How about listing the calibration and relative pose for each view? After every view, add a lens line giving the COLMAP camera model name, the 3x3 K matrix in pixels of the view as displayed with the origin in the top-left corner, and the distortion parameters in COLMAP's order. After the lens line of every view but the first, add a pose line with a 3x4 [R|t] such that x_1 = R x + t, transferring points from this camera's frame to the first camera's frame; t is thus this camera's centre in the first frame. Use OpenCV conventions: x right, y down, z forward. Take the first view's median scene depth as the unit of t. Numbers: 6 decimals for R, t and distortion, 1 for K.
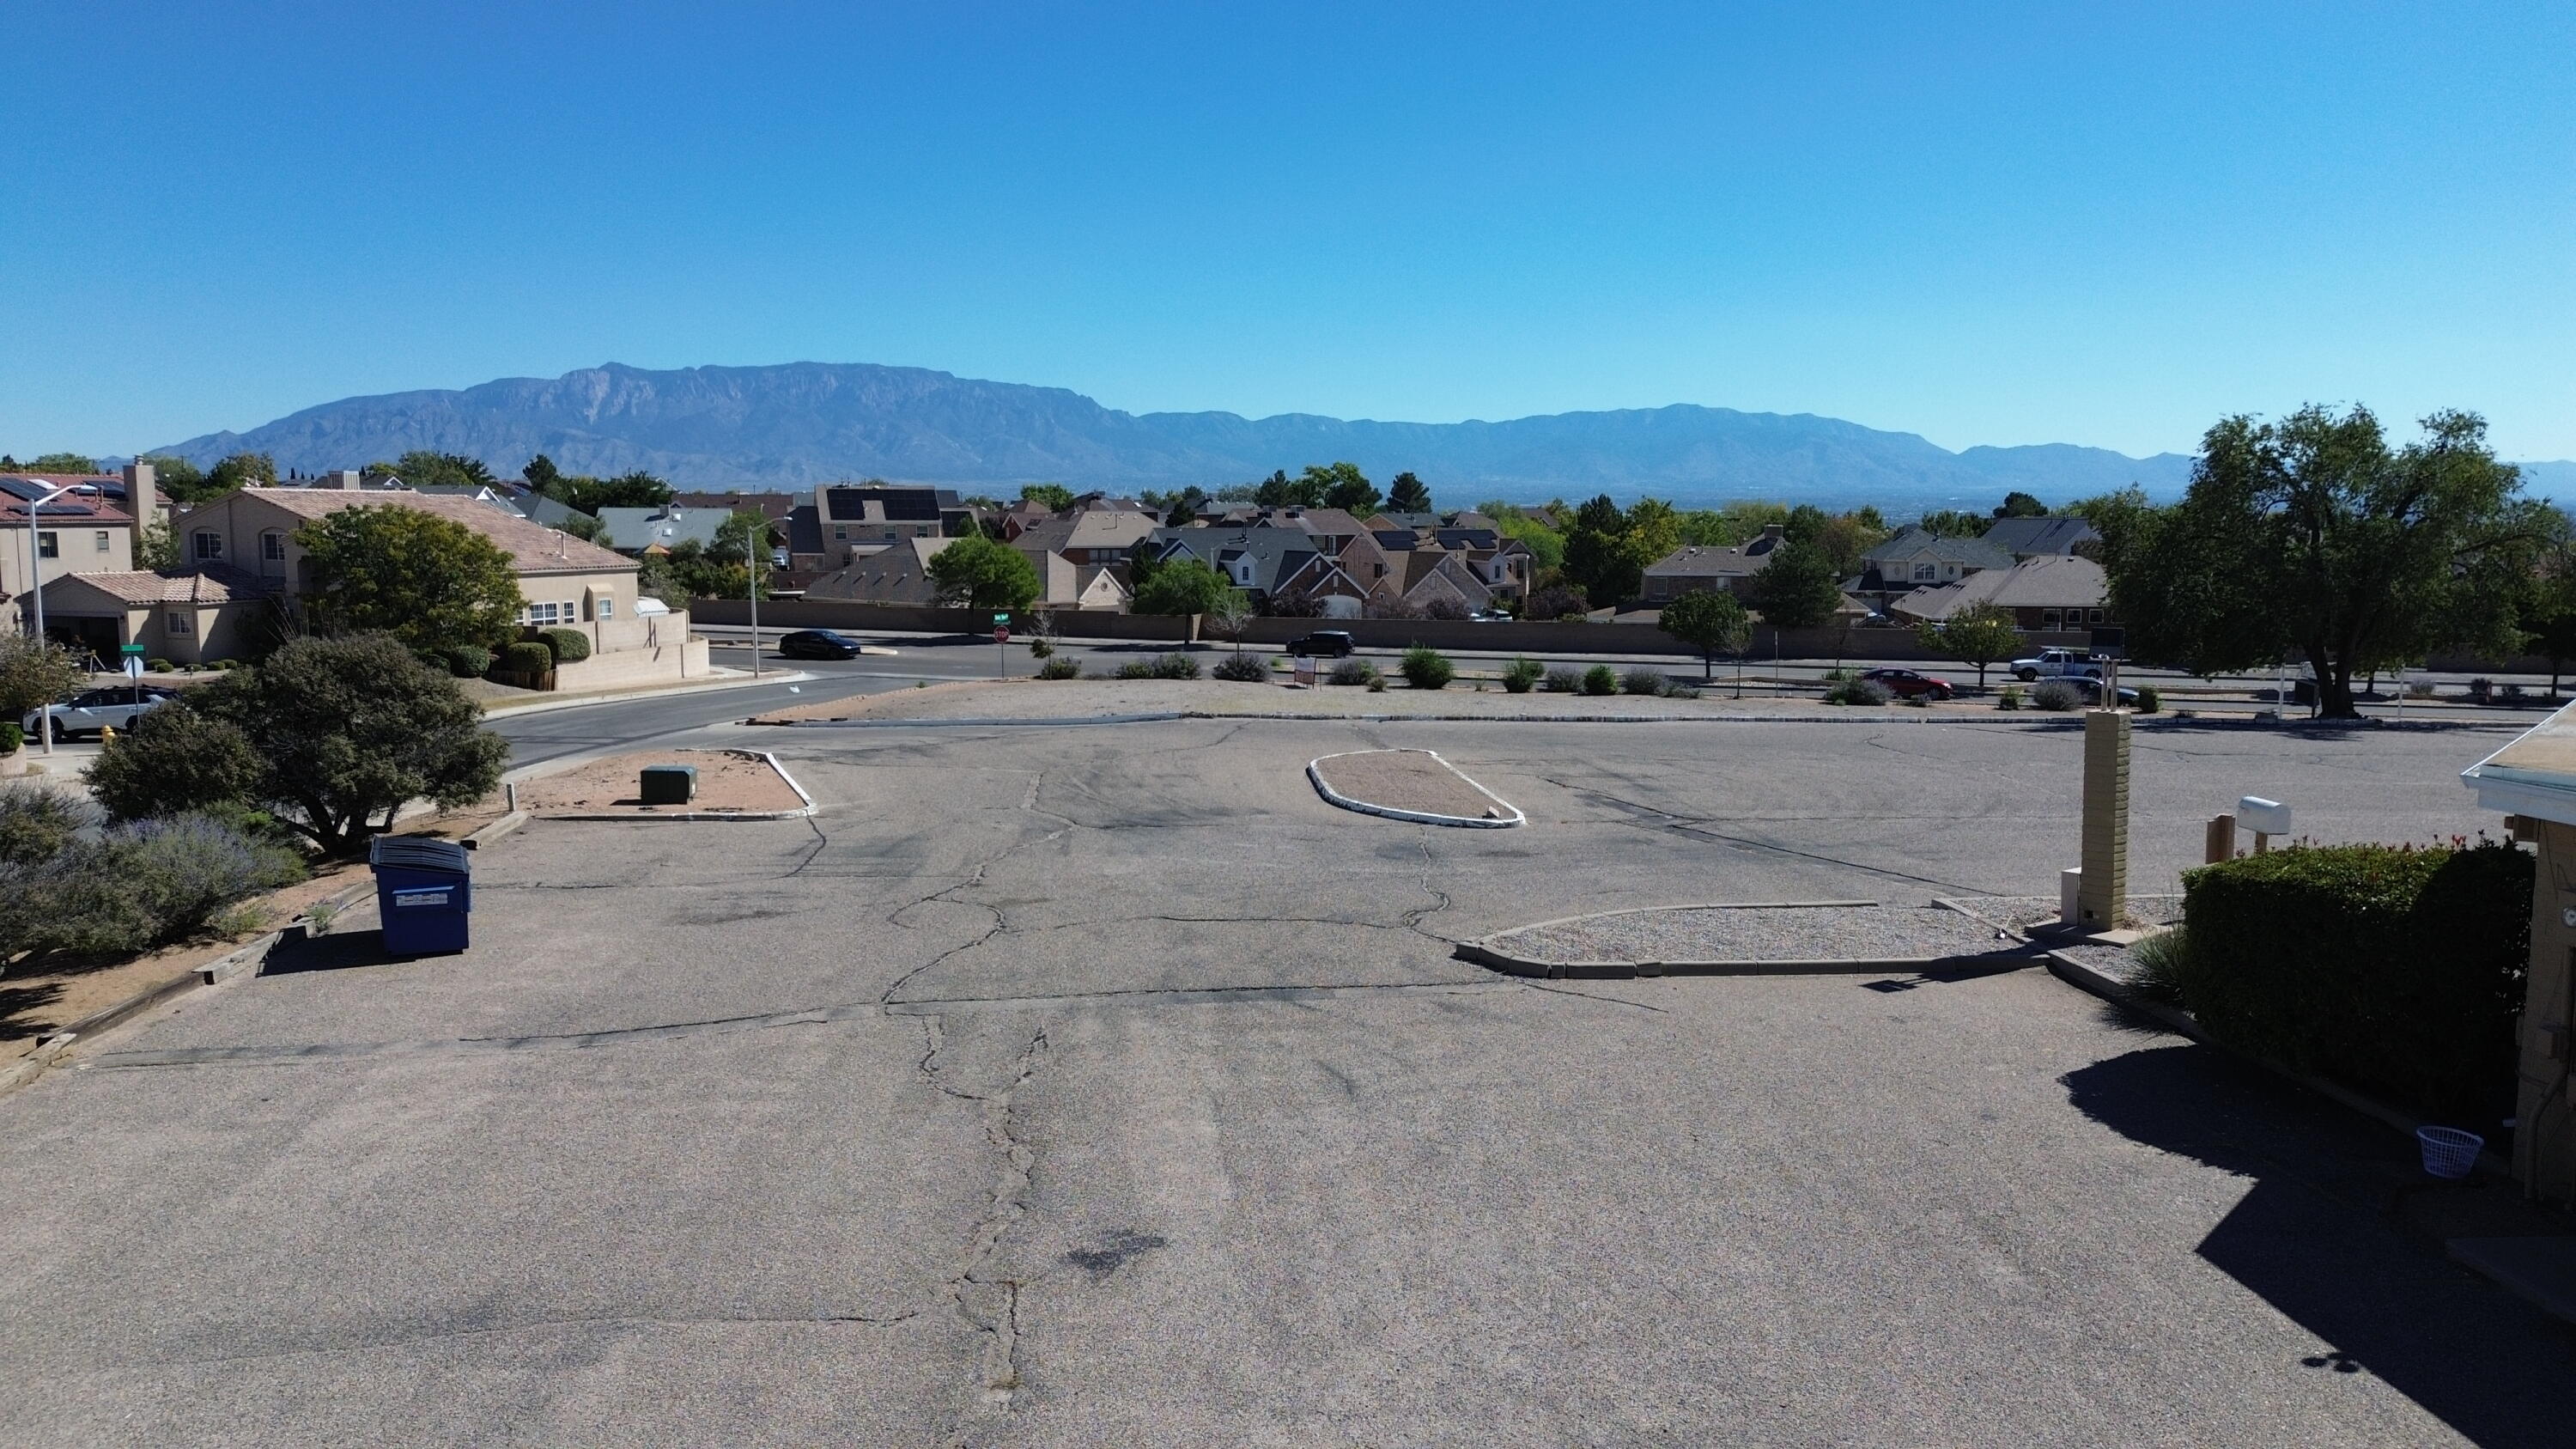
lens RADIAL K [[1816.3, 0, 1301.2], [0, 1816.3, 724.3], [0, 0, 1]] dist [0.073501, -0.083118]
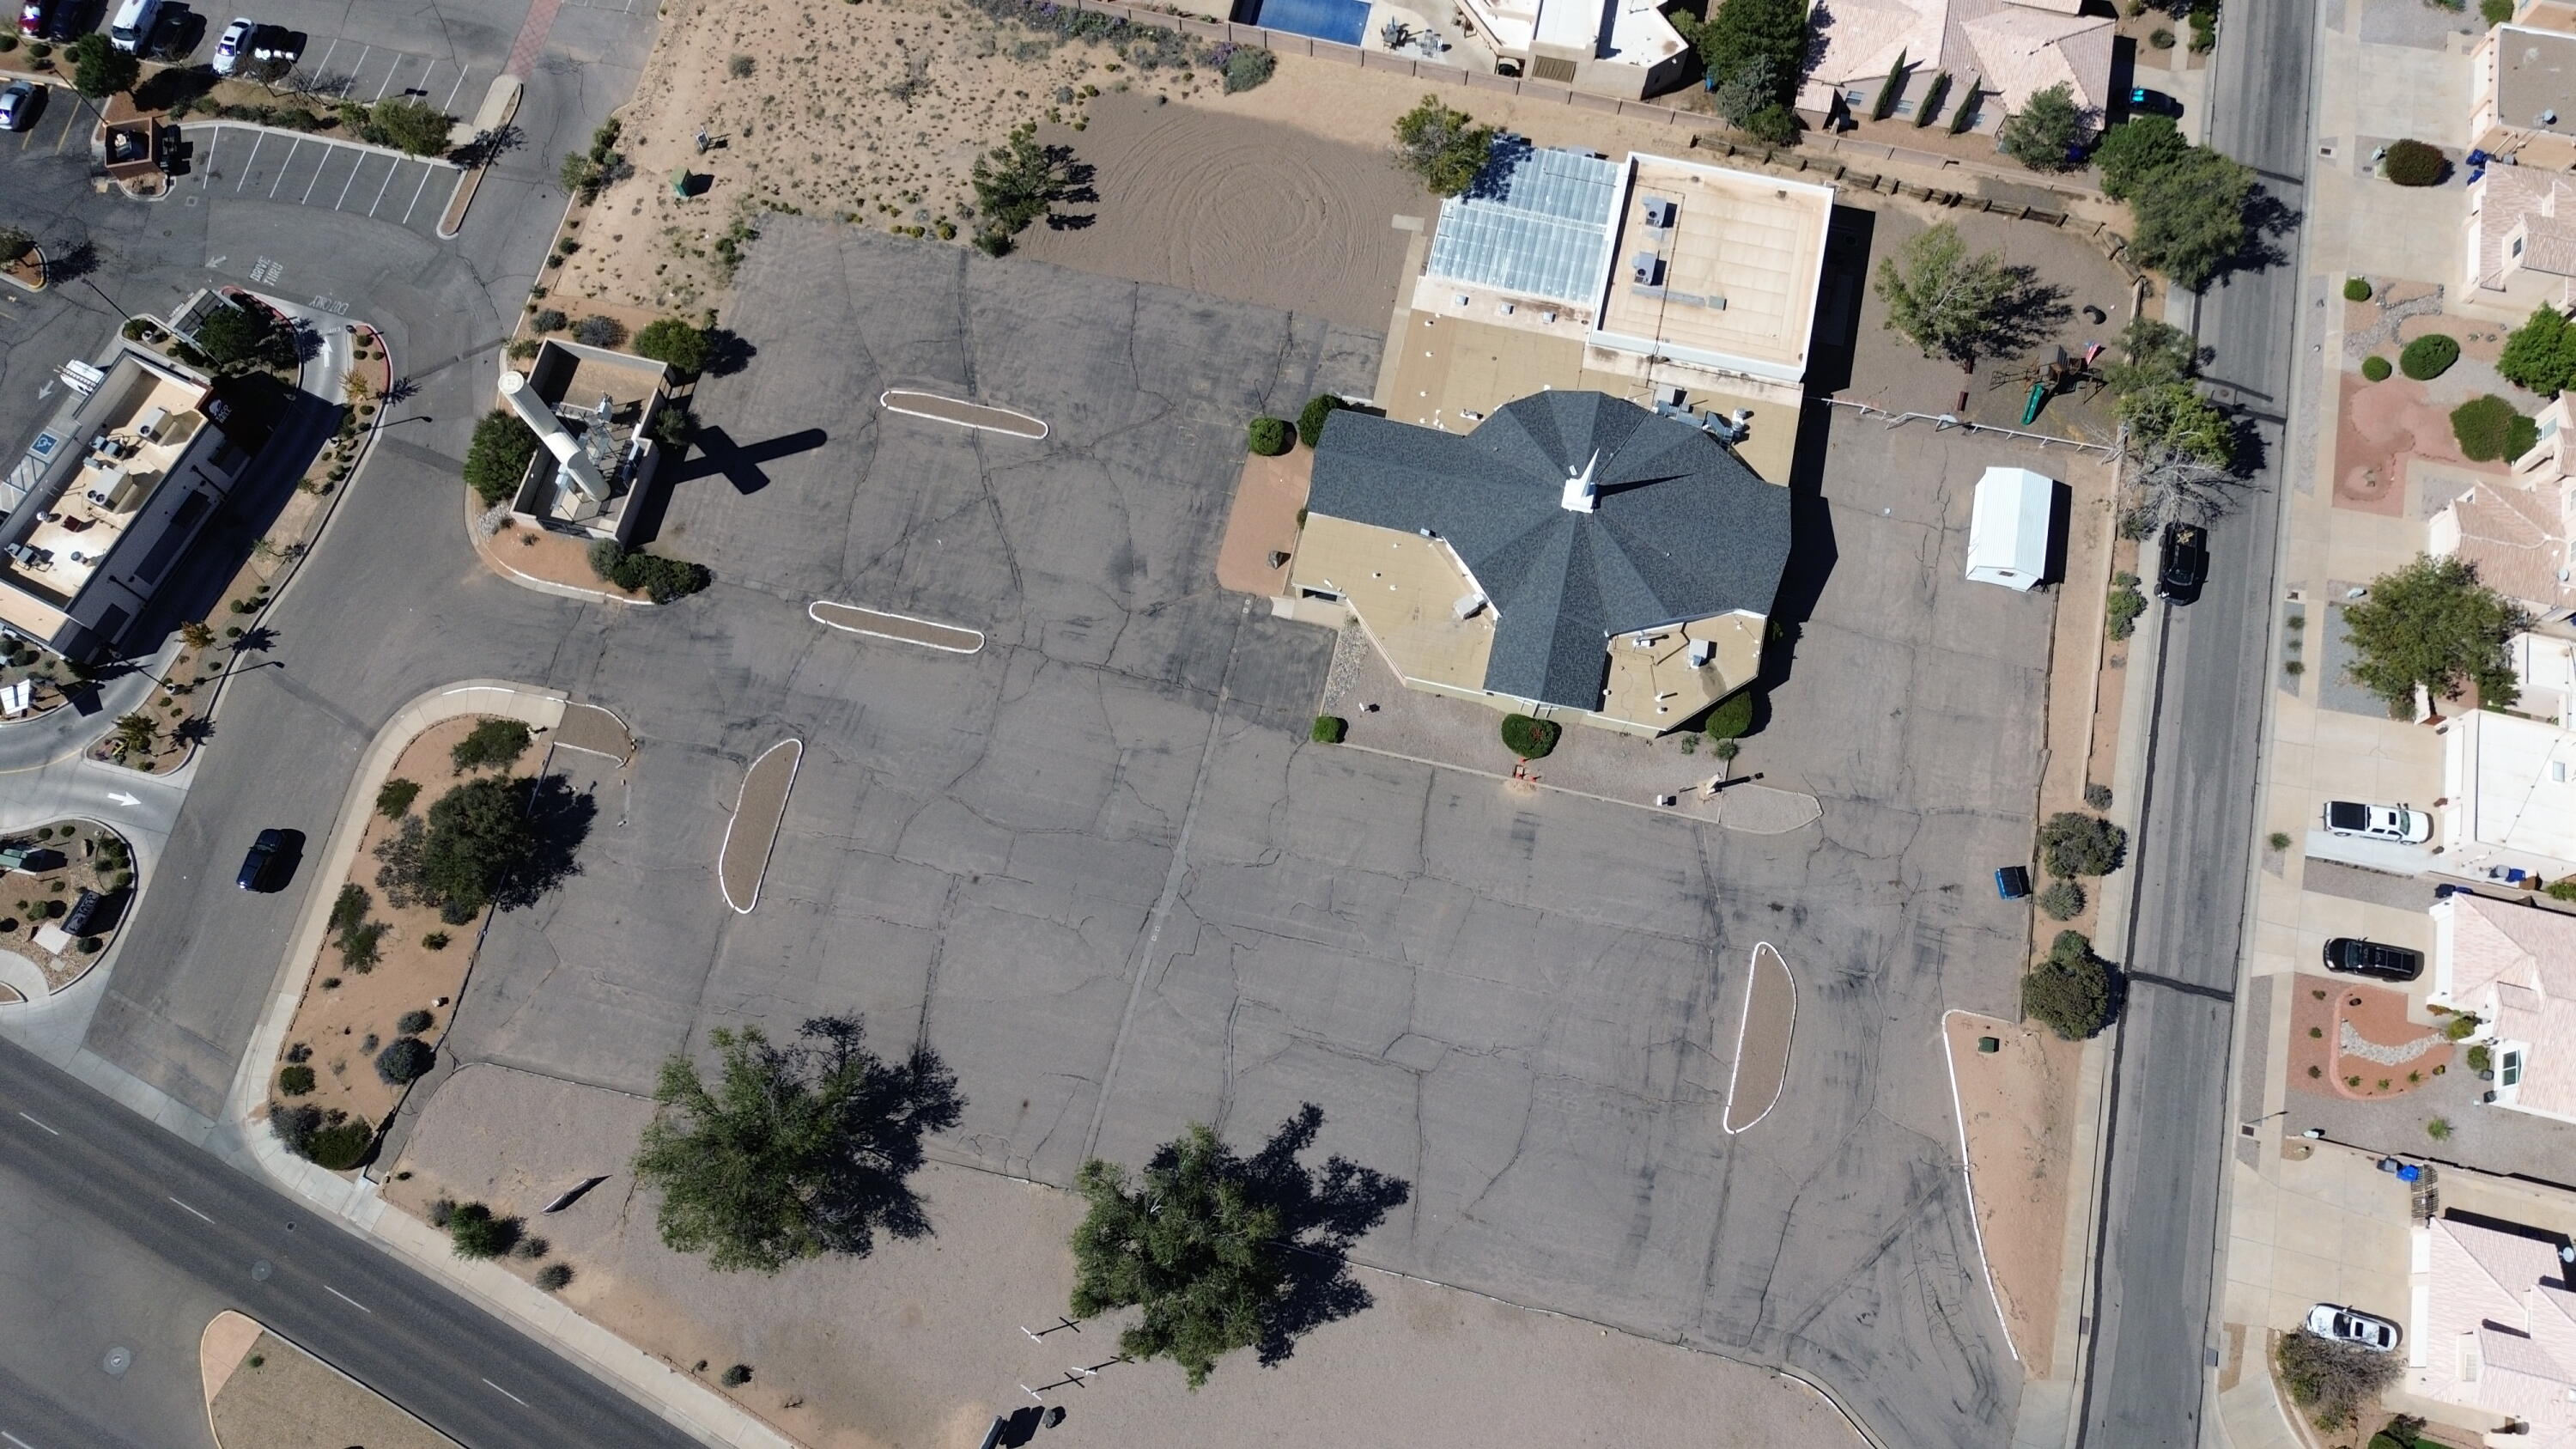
lens RADIAL K [[1816.3, 0, 1283.7], [0, 1816.3, 736.3], [0, 0, 1]] dist [0.073501, -0.083118]
pose [[-0.949167, -0.300818, 0.092684, 0.885225], [0.028036, 0.212484, 0.976762, -4.009716], [-0.313522, 0.929709, -0.193249, 1.728994]]
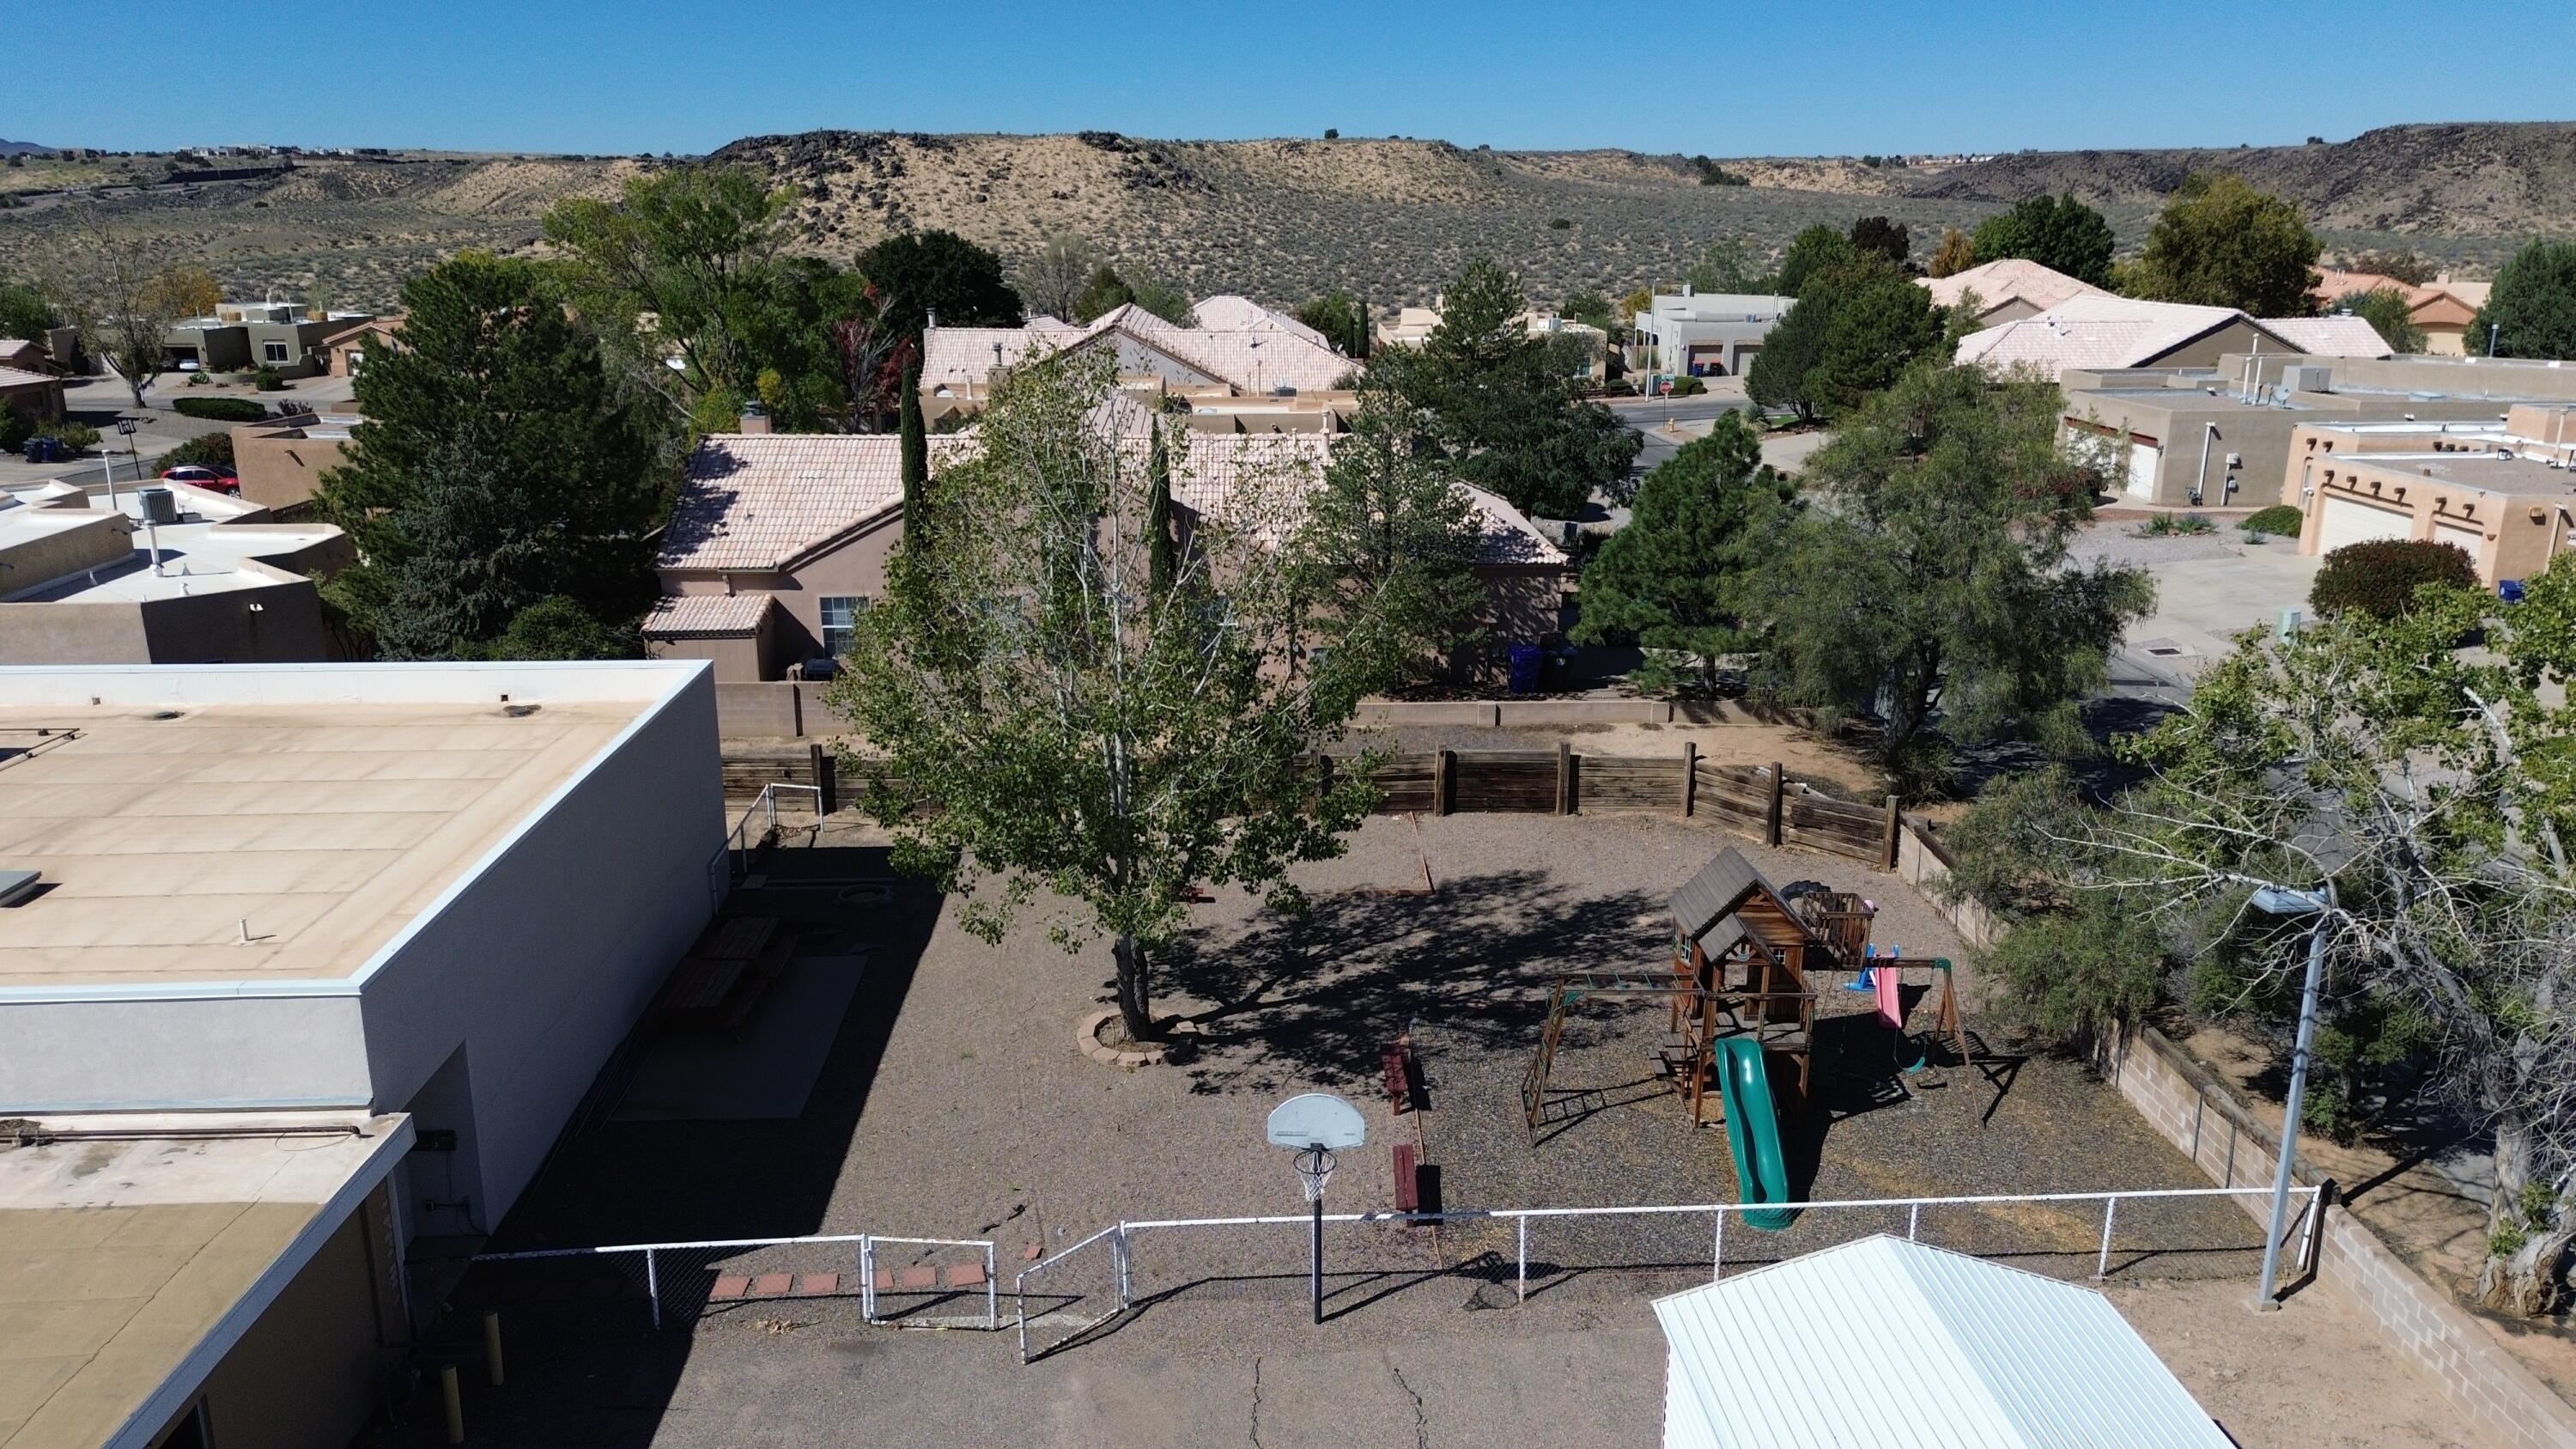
lens RADIAL K [[1816.3, 0, 1278.4], [0, 1816.3, 732.1], [0, 0, 1]] dist [0.073501, -0.083118]
pose [[-0.998594, -0.024573, 0.046980, 0.008510], [-0.004562, 0.922646, 0.385622, -0.300827], [-0.052822, 0.384865, -0.921460, 0.288785]]
